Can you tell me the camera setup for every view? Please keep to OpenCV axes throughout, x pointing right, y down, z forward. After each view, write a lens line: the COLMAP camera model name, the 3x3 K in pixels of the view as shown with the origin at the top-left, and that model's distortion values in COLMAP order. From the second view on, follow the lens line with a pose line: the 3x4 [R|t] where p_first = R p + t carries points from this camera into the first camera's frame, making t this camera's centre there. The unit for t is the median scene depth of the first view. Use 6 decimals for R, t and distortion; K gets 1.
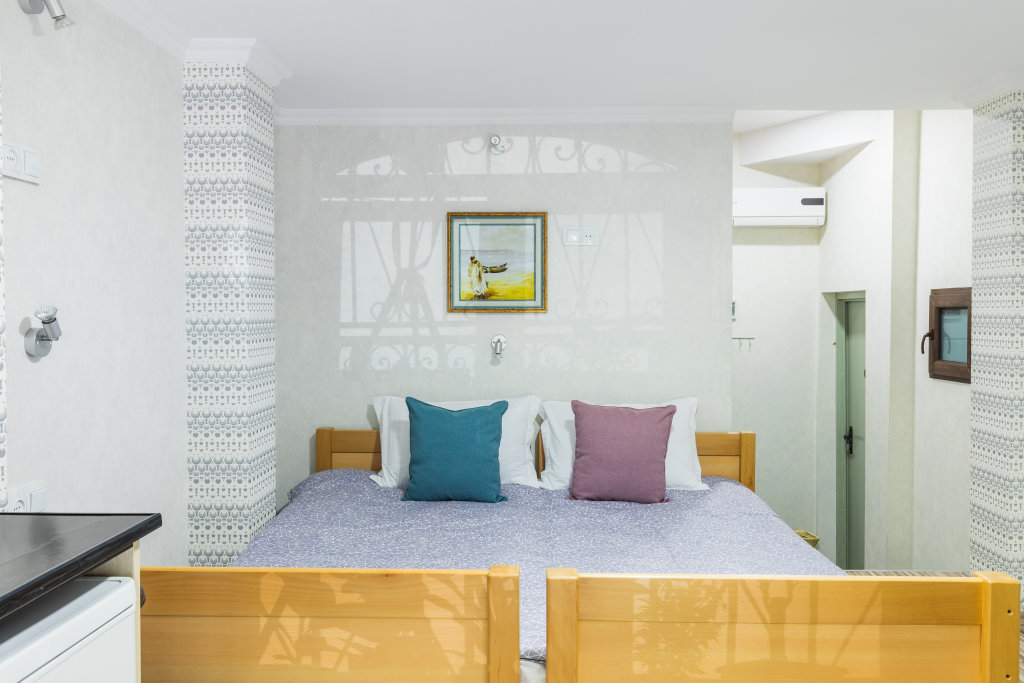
lens RADIAL K [[813.0, 0, 512.0], [0, 813.0, 341.5], [0, 0, 1]] dist [-0.000234, -0.004829]
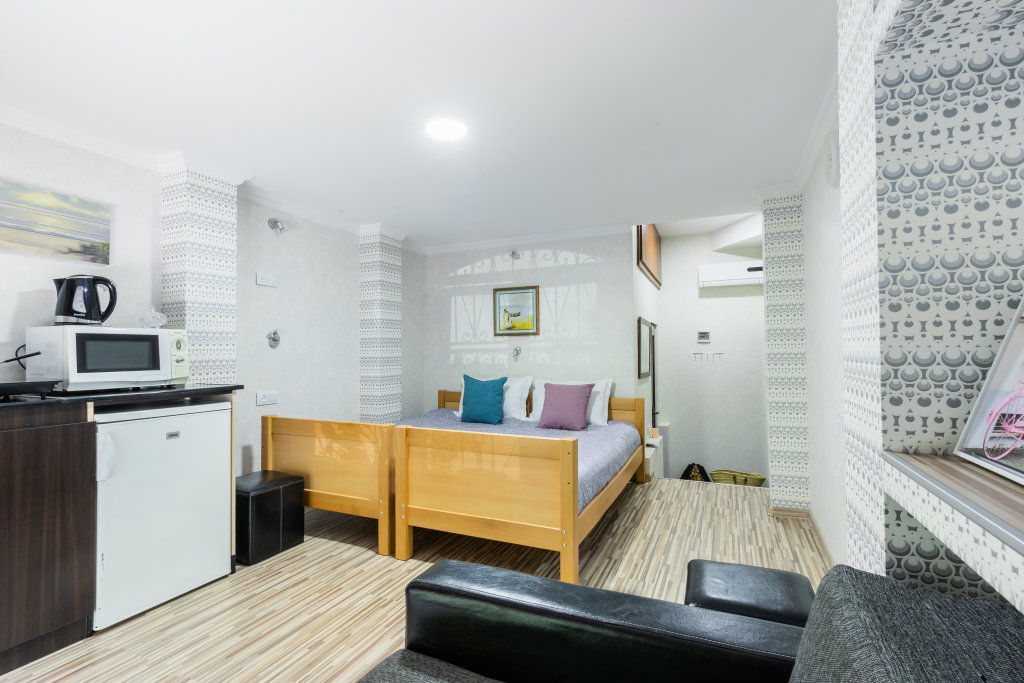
lens RADIAL K [[476.2, 0, 512.0], [0, 476.2, 341.5], [0, 0, 1]] dist [0.001637, 0.001577]
pose [[0.922935, -0.014273, -0.384691, 0.439389], [-0.008125, 0.998368, -0.056535, 0.047200], [0.384870, 0.055304, 0.921312, -0.117364]]
